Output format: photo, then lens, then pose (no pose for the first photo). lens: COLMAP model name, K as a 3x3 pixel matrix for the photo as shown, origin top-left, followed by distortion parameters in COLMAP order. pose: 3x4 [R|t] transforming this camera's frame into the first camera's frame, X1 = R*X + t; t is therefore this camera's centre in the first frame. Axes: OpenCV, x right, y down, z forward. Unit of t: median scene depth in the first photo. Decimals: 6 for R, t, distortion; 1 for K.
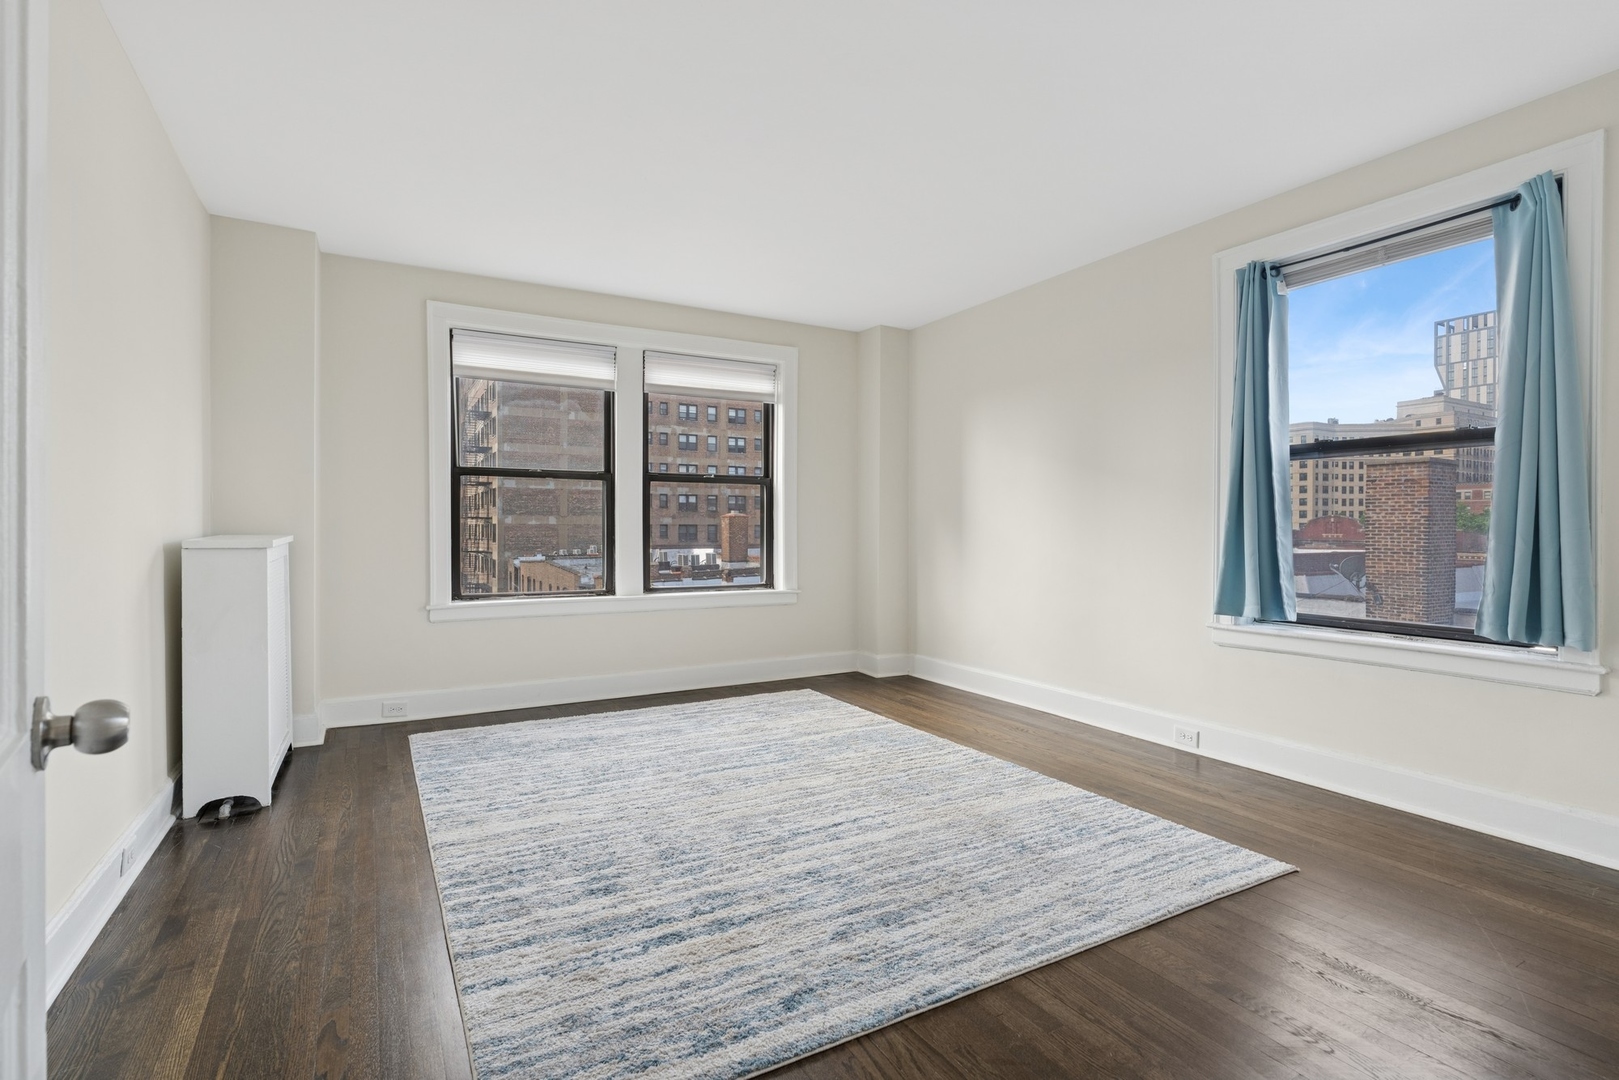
lens RADIAL K [[753.5, 0, 822.7], [0, 753.5, 540.6], [0, 0, 1]] dist [-0.004847, -0.000621]
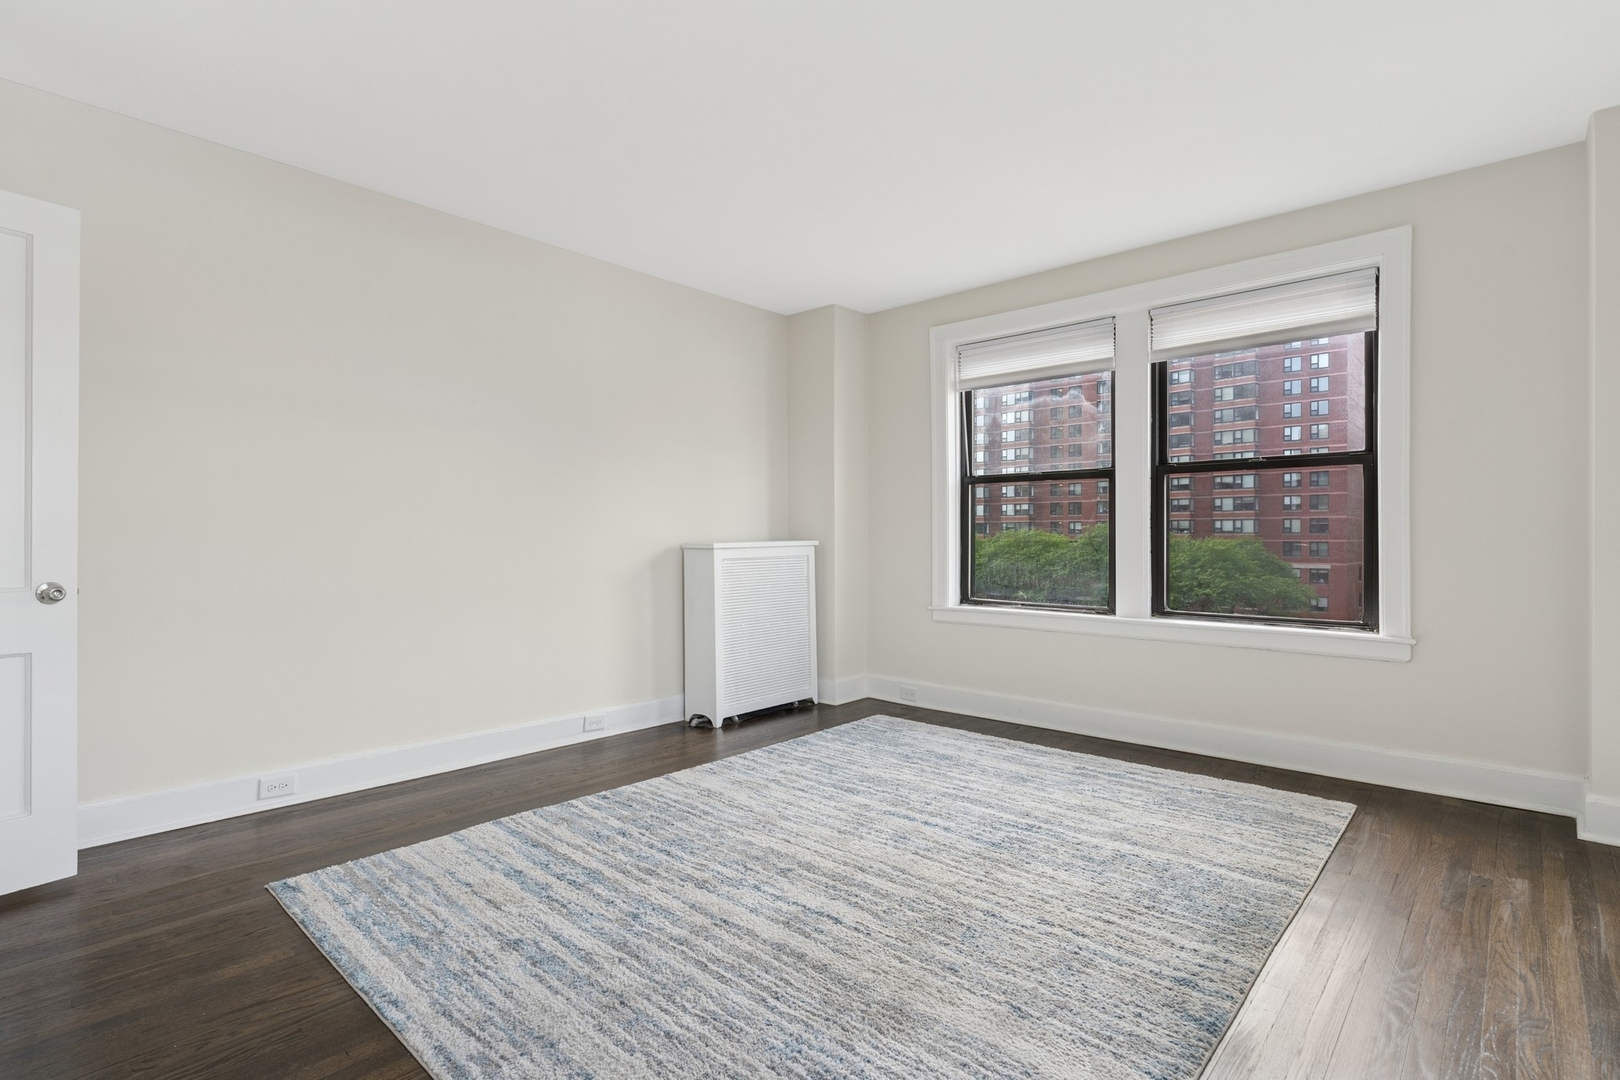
lens RADIAL K [[789.6, 0, 818.4], [0, 789.6, 540.0], [0, 0, 1]] dist [-0.010235, -0.000387]
pose [[0.315828, -0.000935, -0.948816, 0.638487], [-0.015600, 0.999859, -0.006178, 0.000214], [0.948688, 0.016752, 0.315769, 0.595085]]
